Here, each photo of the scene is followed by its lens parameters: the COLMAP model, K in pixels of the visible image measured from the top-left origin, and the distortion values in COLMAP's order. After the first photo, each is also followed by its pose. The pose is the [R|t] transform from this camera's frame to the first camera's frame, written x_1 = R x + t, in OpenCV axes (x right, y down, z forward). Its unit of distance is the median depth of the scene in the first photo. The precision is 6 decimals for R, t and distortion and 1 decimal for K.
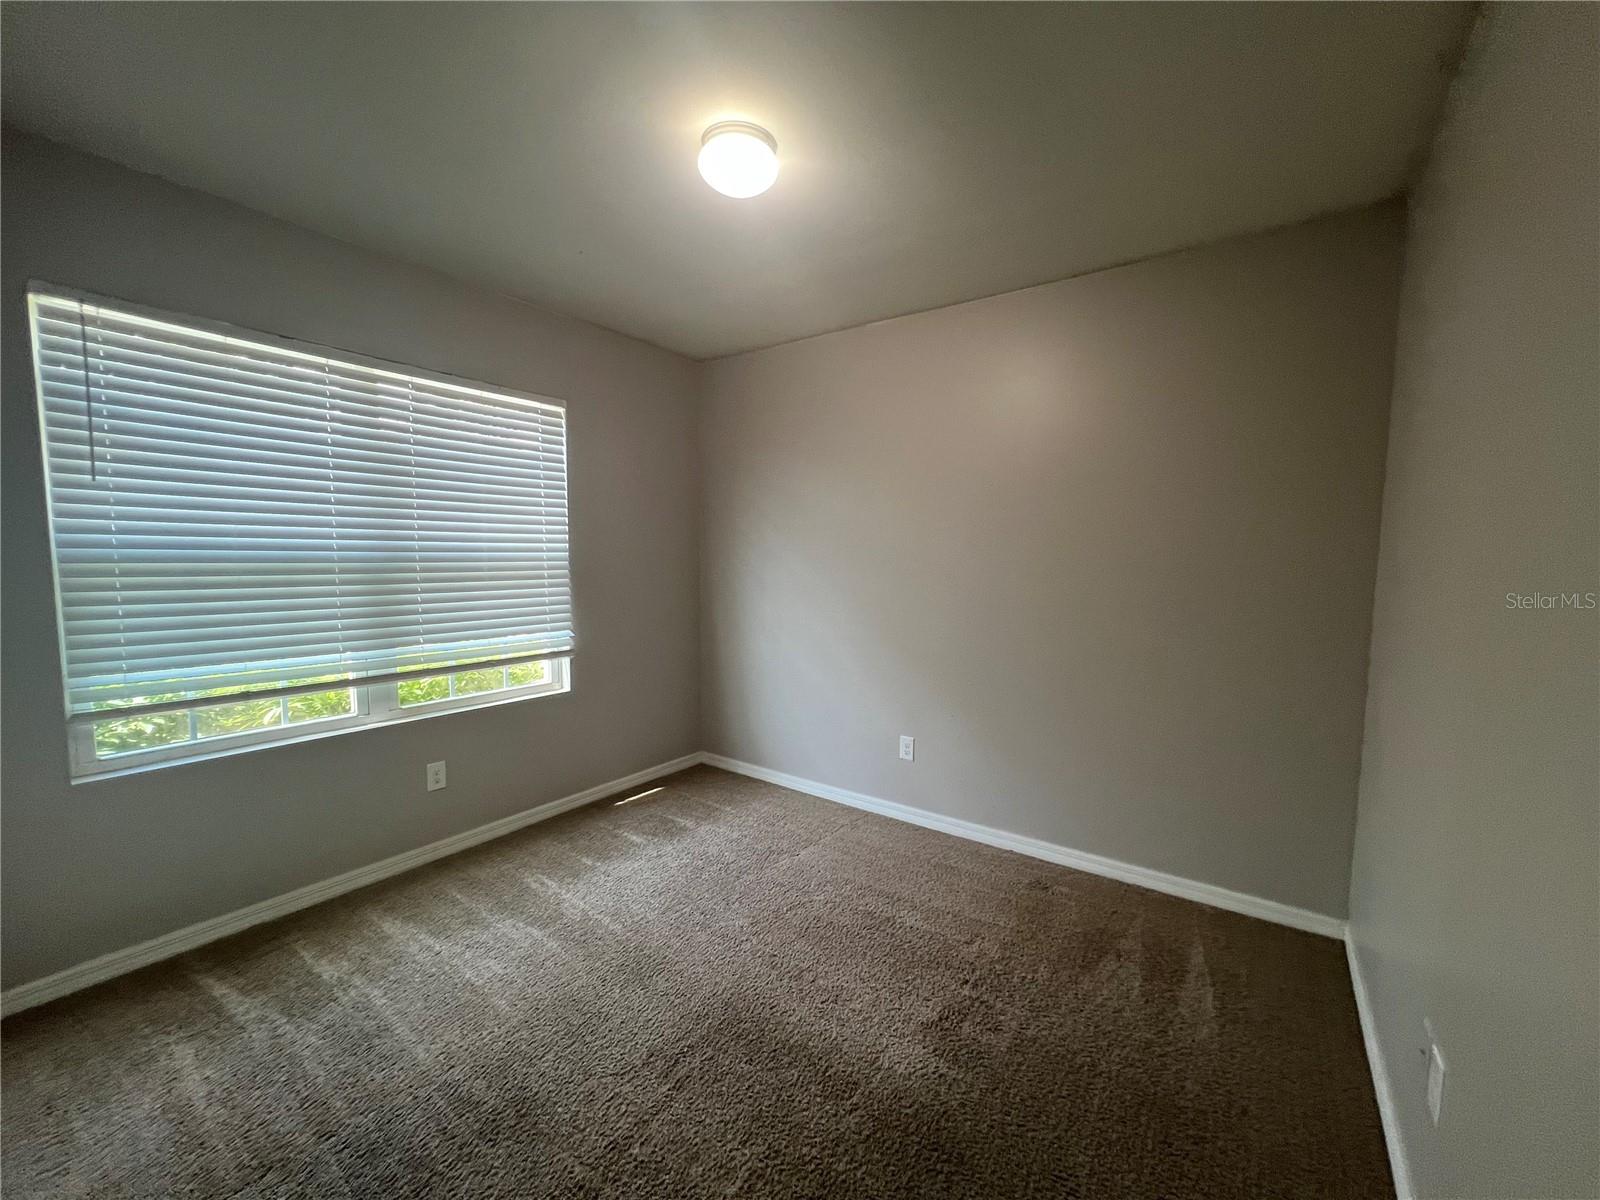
lens RADIAL K [[643.6, 0, 799.6], [0, 643.6, 604.3], [0, 0, 1]] dist [-0.002064, 0.000787]
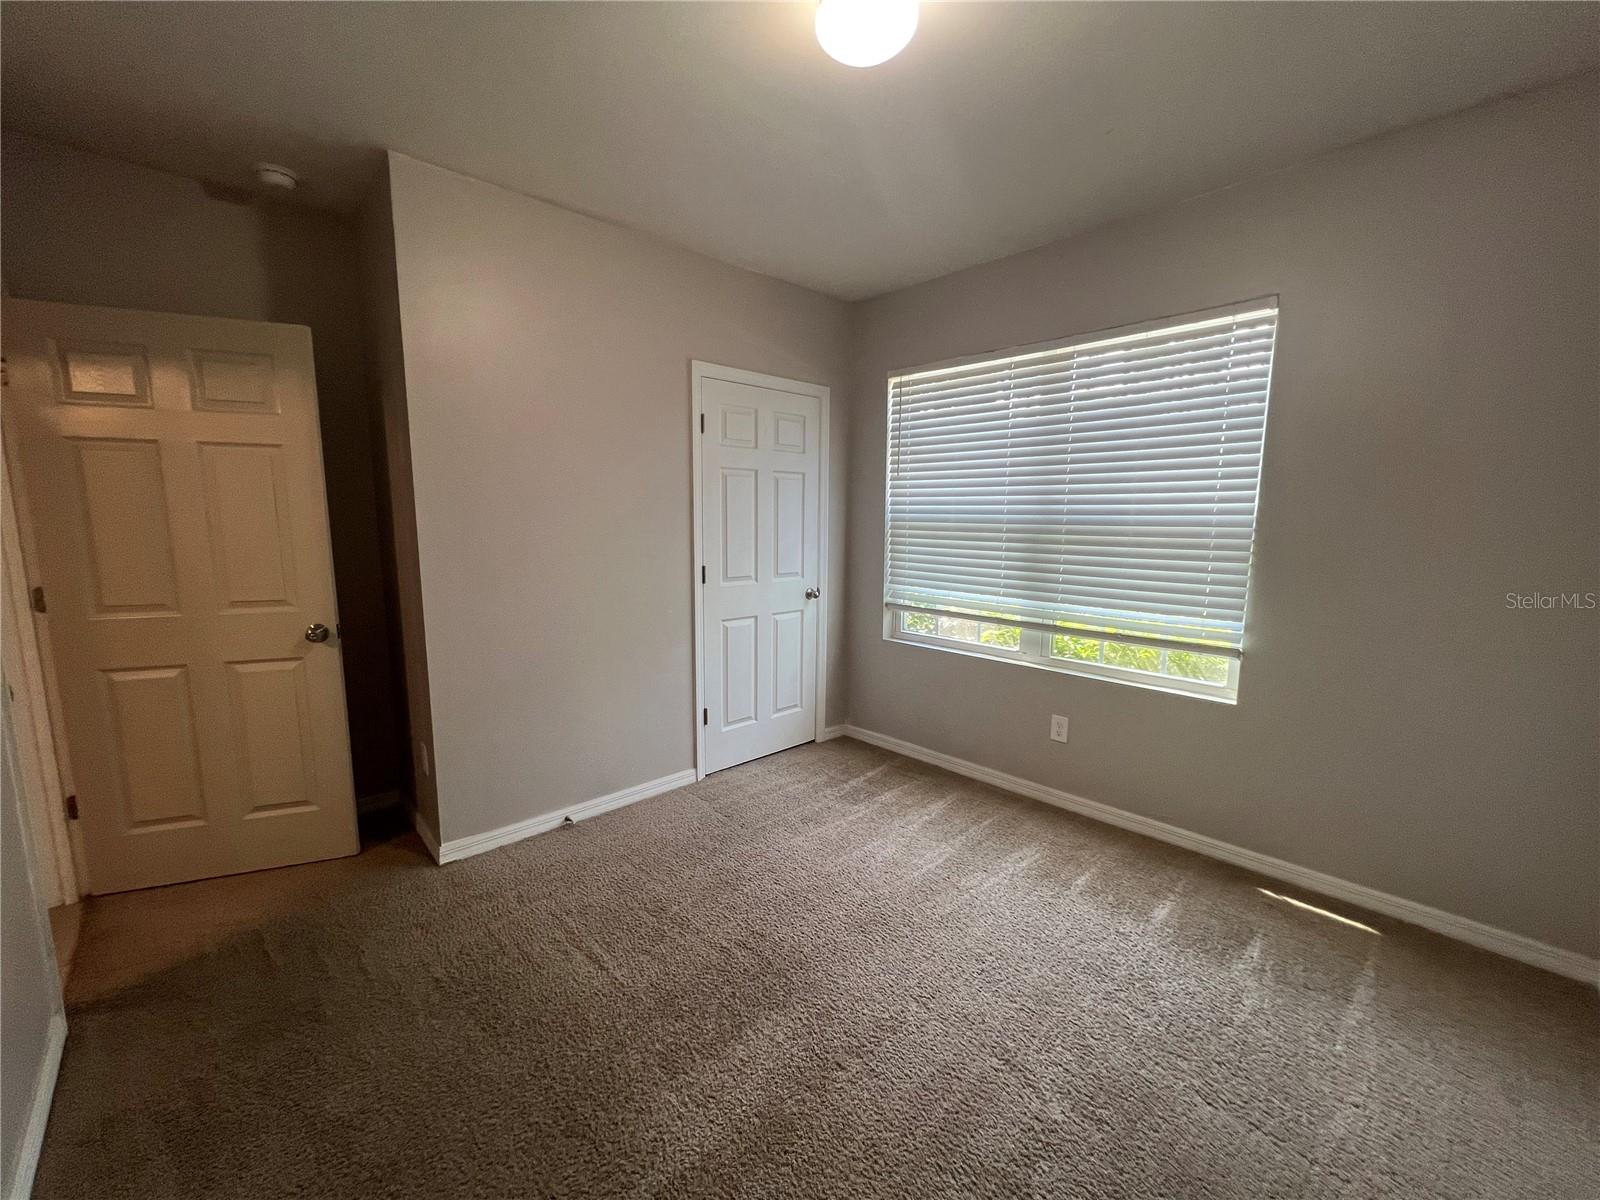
lens RADIAL K [[643.6, 0, 799.6], [0, 643.6, 604.3], [0, 0, 1]] dist [-0.002064, 0.000787]
pose [[-0.183442, 0.126635, -0.974840, 0.542059], [-0.083375, 0.986090, 0.143786, -0.052872], [0.979489, 0.107653, -0.170332, 0.777020]]
